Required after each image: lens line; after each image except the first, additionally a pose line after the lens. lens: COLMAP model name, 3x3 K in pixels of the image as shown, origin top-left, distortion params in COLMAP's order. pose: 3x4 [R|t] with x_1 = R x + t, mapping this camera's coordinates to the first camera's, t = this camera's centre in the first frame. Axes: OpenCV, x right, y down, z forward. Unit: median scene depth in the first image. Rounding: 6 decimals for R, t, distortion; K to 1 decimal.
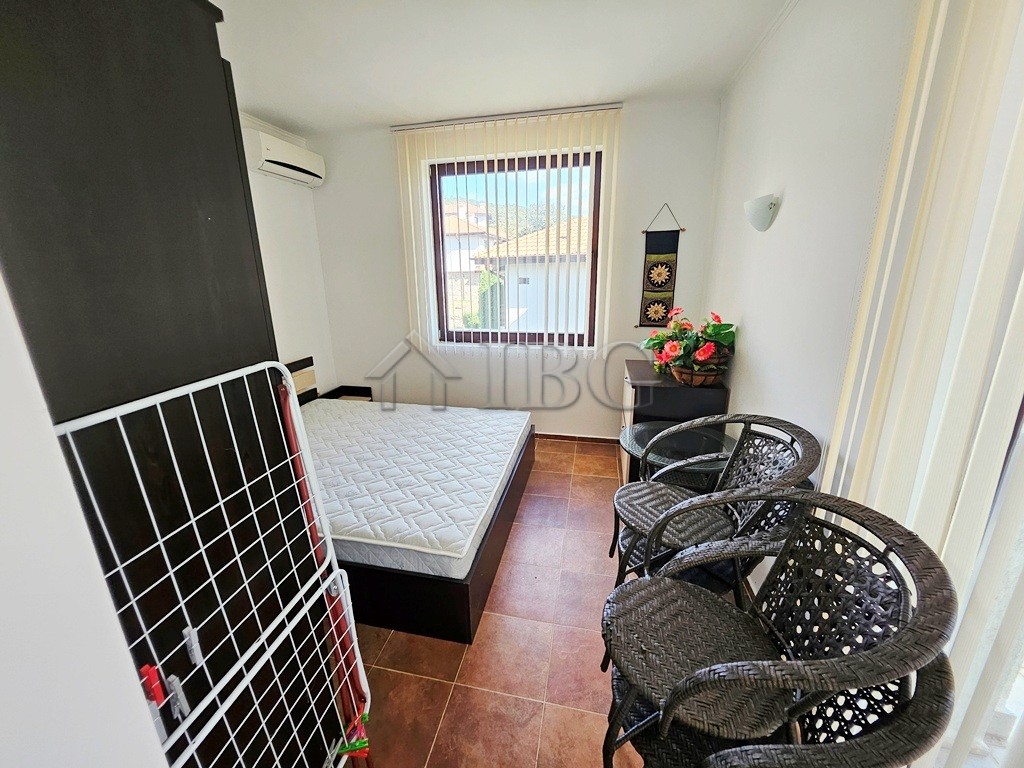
lens RADIAL K [[406.9, 0, 507.0], [0, 406.9, 382.9], [0, 0, 1]] dist [0.001536, -0.000862]
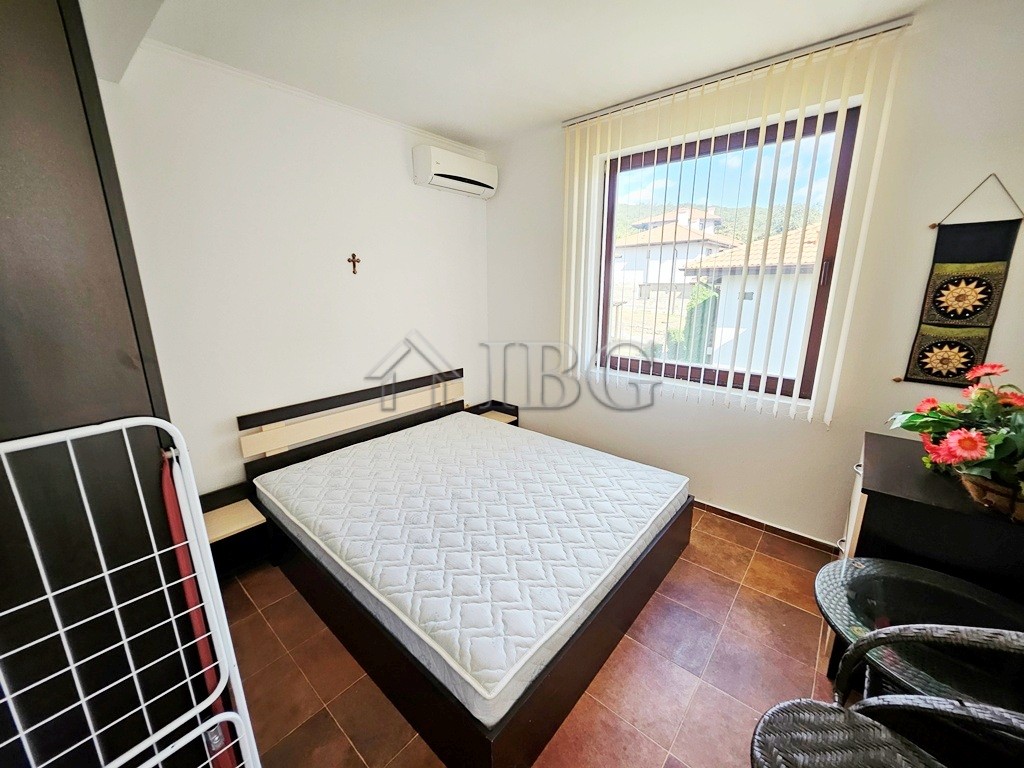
lens RADIAL K [[408.9, 0, 510.4], [0, 408.9, 378.3], [0, 0, 1]] dist [-0.000996, 0.004080]
pose [[0.879193, 0.122854, -0.460354, 0.092000], [-0.138896, 0.990306, -0.000985, -0.061289], [0.455771, 0.064807, 0.887735, 0.189161]]
